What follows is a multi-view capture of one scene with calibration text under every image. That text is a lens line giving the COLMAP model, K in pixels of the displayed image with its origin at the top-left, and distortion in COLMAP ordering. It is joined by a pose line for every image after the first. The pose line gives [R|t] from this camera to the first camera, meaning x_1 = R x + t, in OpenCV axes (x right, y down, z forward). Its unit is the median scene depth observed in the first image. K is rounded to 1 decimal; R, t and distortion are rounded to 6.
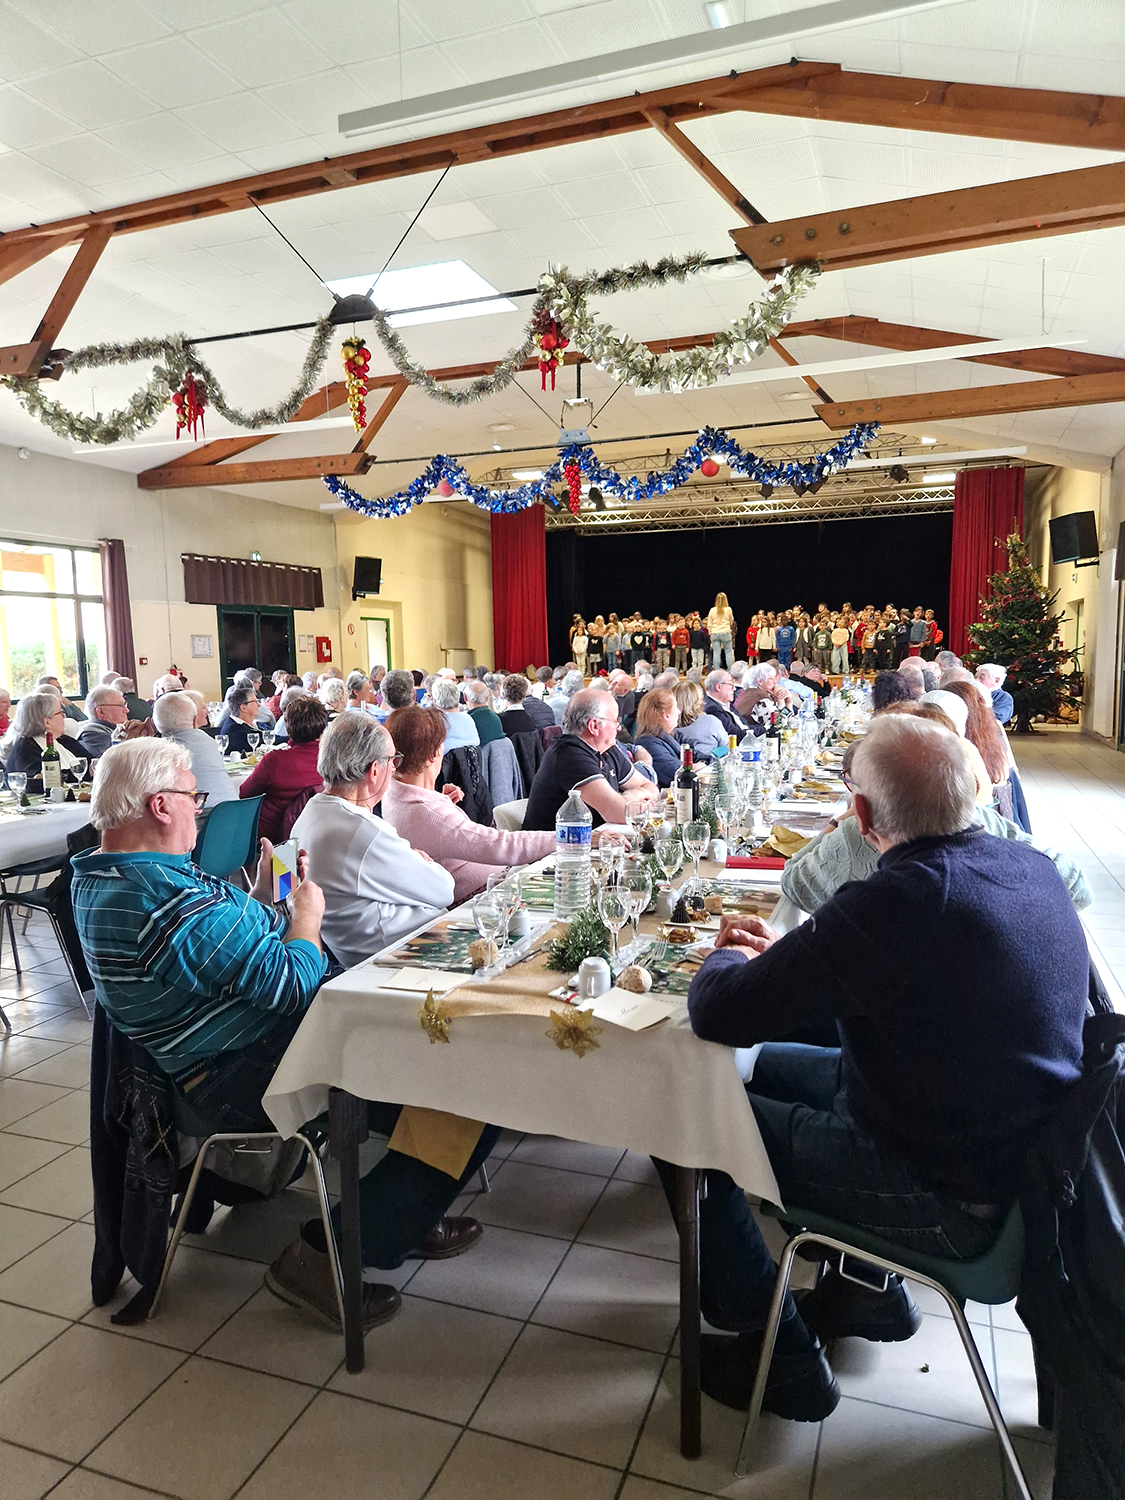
lens RADIAL K [[1025.8, 0, 553.3], [0, 1025.8, 756.9], [0, 0, 1]] dist [0.030278, -0.015504]
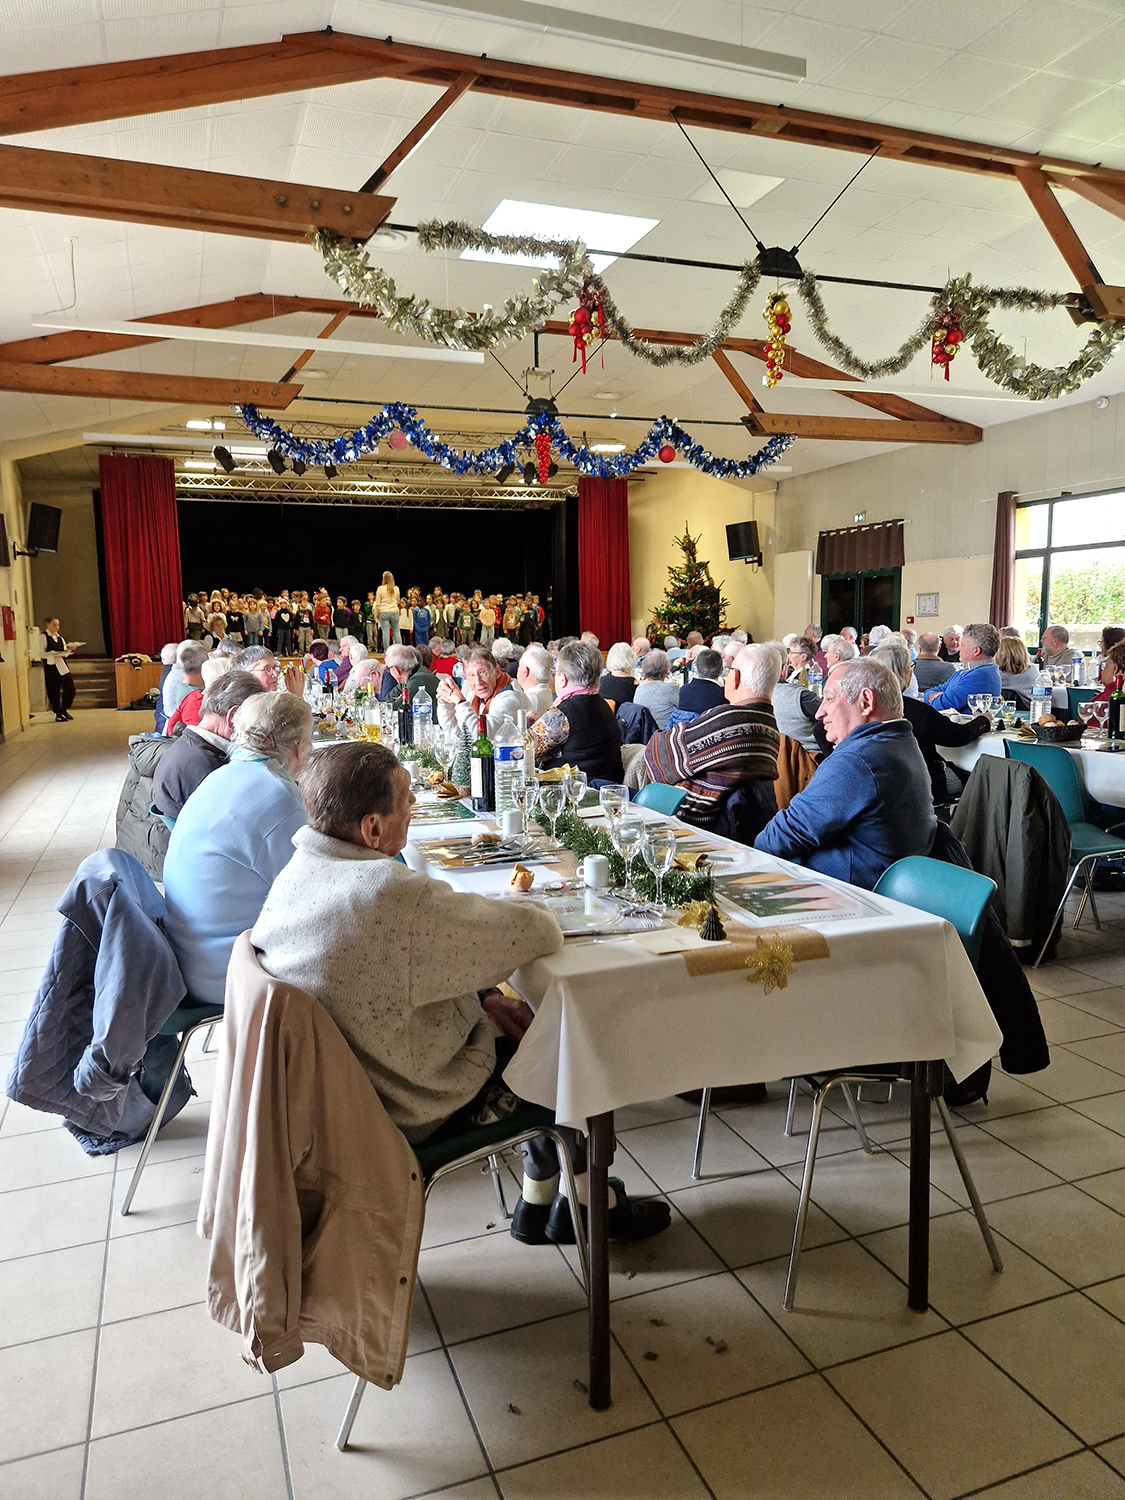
lens RADIAL K [[1025.8, 0, 549.0], [0, 1025.8, 747.3], [0, 0, 1]] dist [0.030278, -0.015504]
pose [[0.760369, -0.065123, 0.646218, -0.876301], [0.064832, 0.997602, 0.024249, -0.009407], [-0.646247, 0.023457, 0.762768, 0.339818]]
